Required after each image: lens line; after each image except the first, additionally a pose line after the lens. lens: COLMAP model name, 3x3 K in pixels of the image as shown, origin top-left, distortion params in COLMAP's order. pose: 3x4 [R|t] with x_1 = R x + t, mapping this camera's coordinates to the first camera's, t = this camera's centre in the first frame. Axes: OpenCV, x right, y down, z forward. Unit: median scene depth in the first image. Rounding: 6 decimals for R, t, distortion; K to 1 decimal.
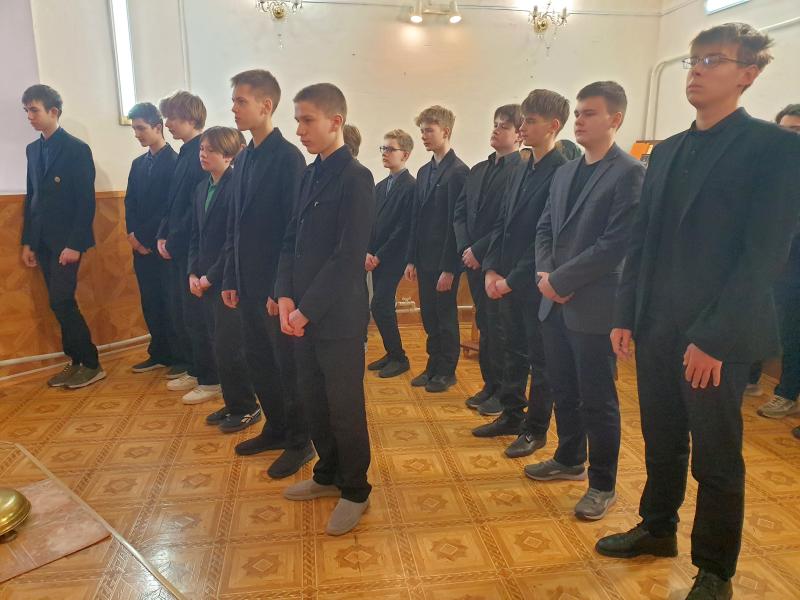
lens RADIAL K [[606.6, 0, 401.5], [0, 606.6, 291.2], [0, 0, 1]] dist [-0.014515, -0.001196]
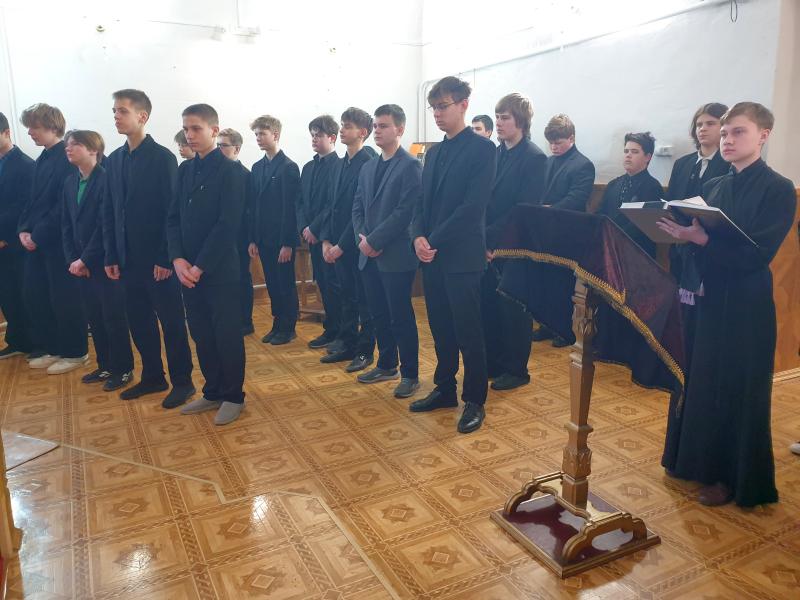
lens RADIAL K [[601.8, 0, 398.9], [0, 601.8, 298.2], [0, 0, 1]] dist [0.054425, -0.053650]
pose [[0.945971, -0.079033, 0.314472, -0.140357], [0.077002, 0.996852, 0.018899, 0.095520], [-0.314976, 0.006337, 0.949079, -0.386673]]
